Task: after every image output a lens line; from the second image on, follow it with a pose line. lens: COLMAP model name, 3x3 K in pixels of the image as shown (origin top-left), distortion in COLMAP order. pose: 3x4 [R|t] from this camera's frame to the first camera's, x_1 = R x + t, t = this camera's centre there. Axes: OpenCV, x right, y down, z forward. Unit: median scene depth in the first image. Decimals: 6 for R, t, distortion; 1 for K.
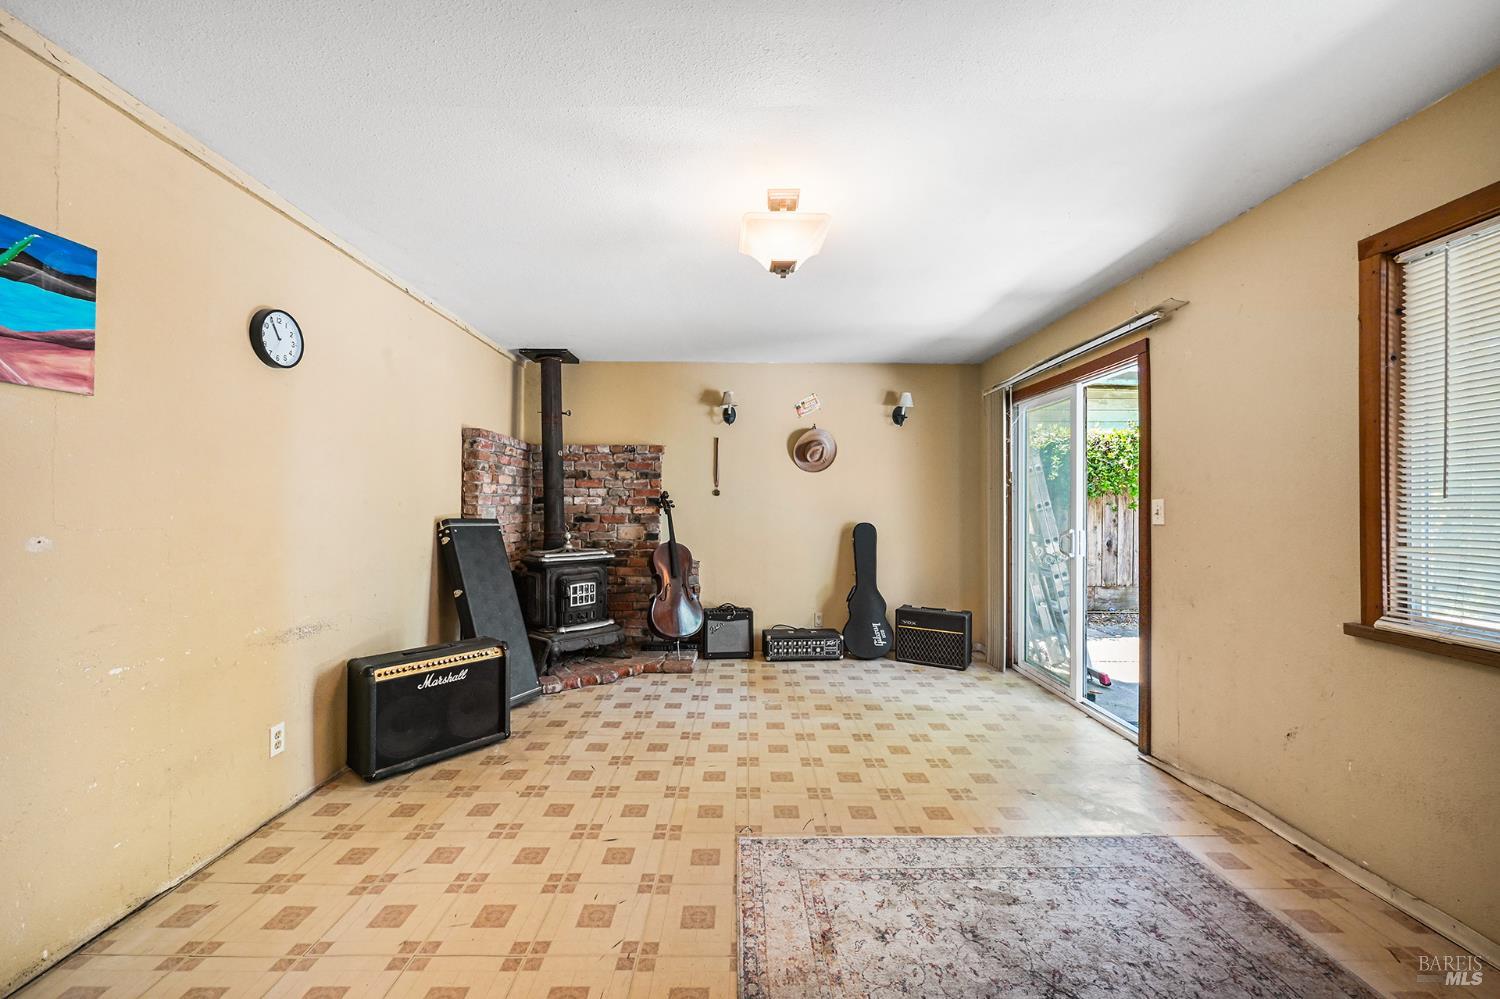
lens RADIAL K [[595.5, 0, 748.9], [0, 595.5, 499.7], [0, 0, 1]] dist [-0.000969, -0.000376]
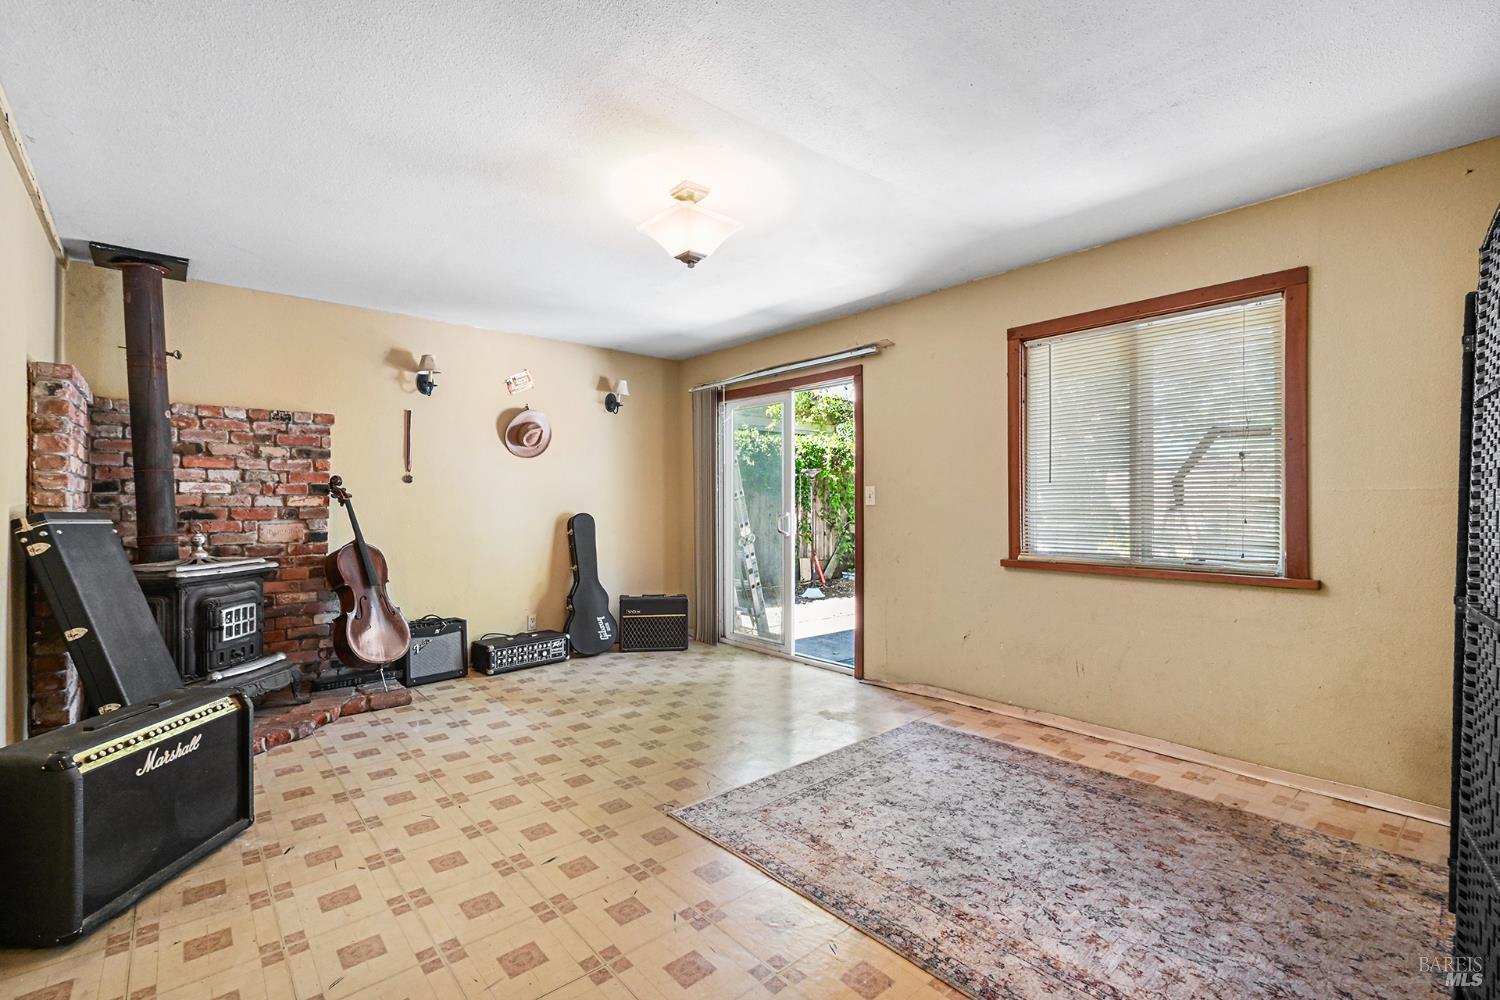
lens RADIAL K [[668.4, 0, 751.7], [0, 668.4, 499.6], [0, 0, 1]] dist [-0.001672, -0.000404]
pose [[0.756120, -0.004350, 0.654419, -0.379700], [0.001955, 0.999988, 0.004388, 0.016644], [-0.654430, -0.002038, 0.756120, 0.028181]]
